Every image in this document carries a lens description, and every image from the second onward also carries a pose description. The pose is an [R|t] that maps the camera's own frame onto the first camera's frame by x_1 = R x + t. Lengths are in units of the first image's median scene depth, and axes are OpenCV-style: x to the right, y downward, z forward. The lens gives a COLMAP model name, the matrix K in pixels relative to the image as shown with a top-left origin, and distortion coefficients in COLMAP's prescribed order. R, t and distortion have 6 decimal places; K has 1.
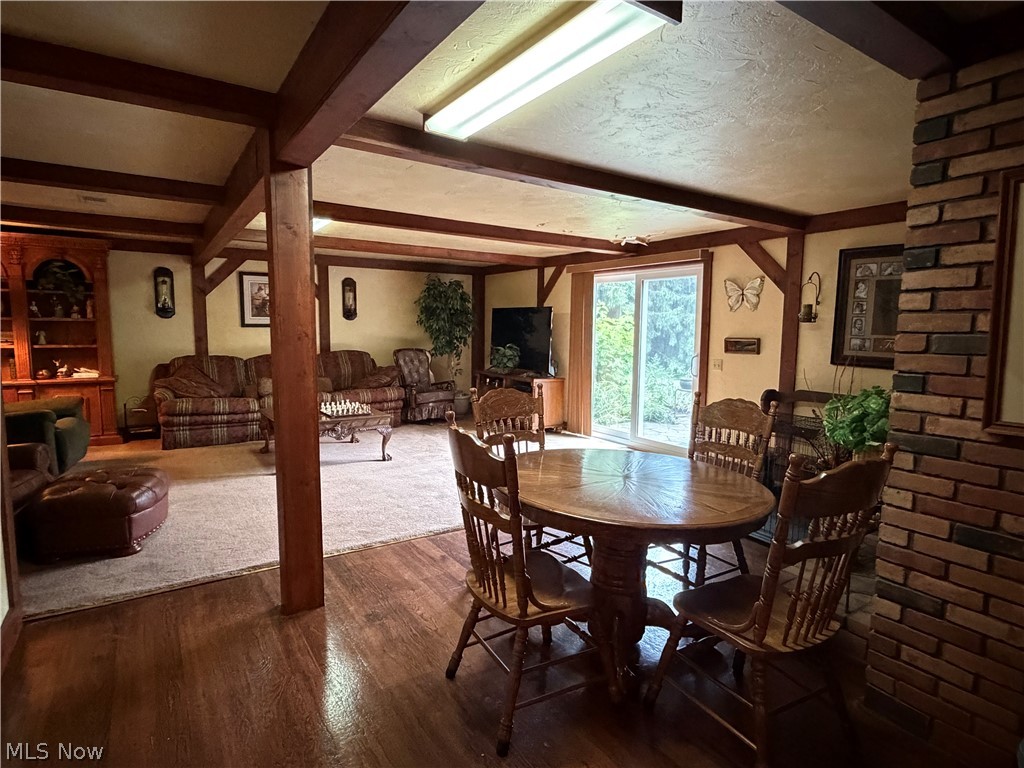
lens RADIAL K [[550.5, 0, 512.0], [0, 550.5, 384.0], [0, 0, 1]] dist [0.001554, 0.000792]
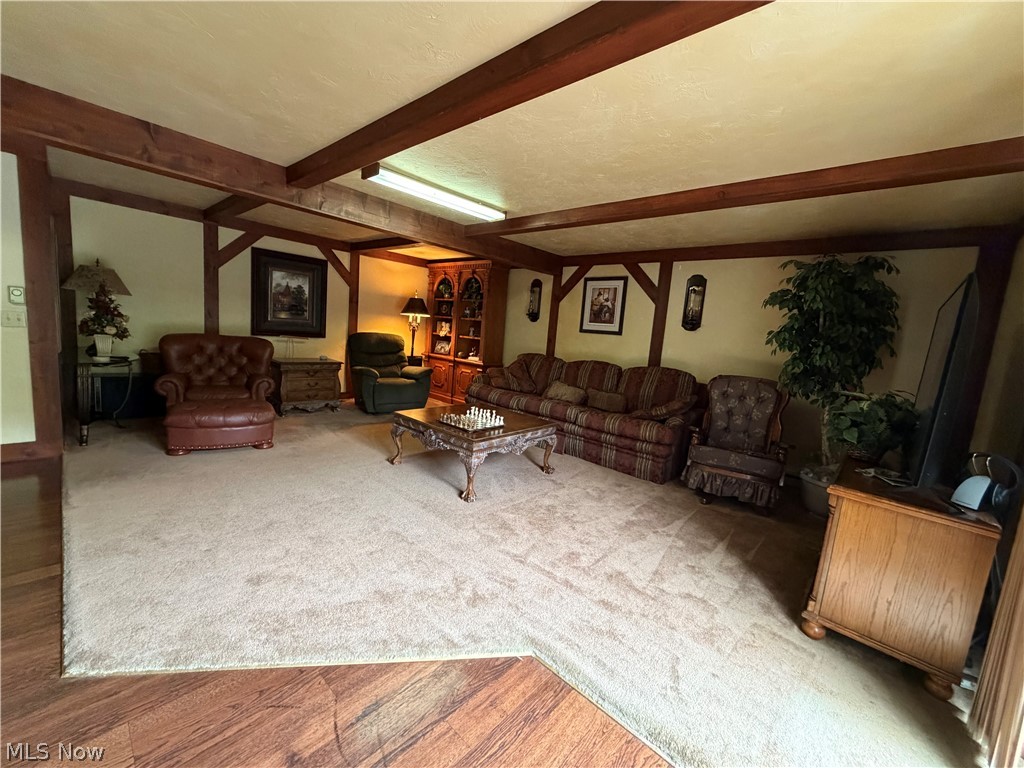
lens RADIAL K [[407.5, 0, 509.5], [0, 407.5, 383.4], [0, 0, 1]] dist [0.000512, 0.000041]
pose [[0.235242, 0.137675, -0.962137, 0.233725], [-0.181510, 0.978724, 0.095669, -0.061545], [0.954838, 0.152132, 0.255226, 0.727762]]
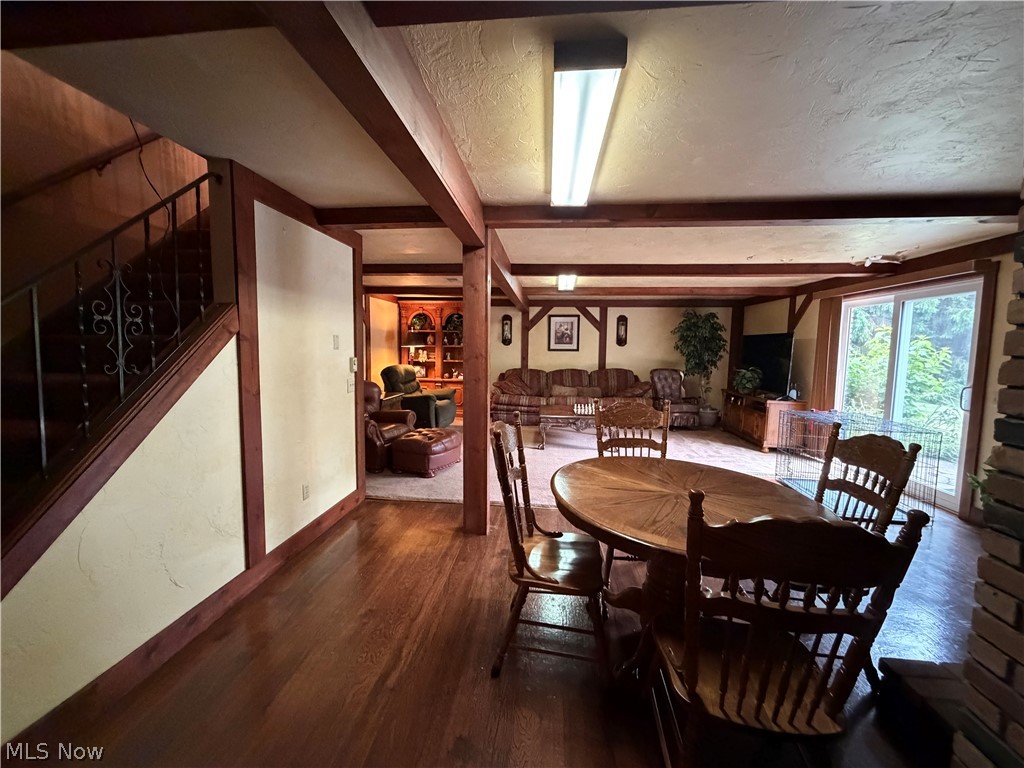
lens RADIAL K [[407.5, 0, 509.5], [0, 407.5, 383.4], [0, 0, 1]] dist [0.000512, 0.000041]
pose [[0.773923, 0.054443, -0.630935, 0.150806], [-0.071343, 0.997451, -0.001441, -0.004823], [0.629248, 0.046128, 0.775835, 0.062835]]
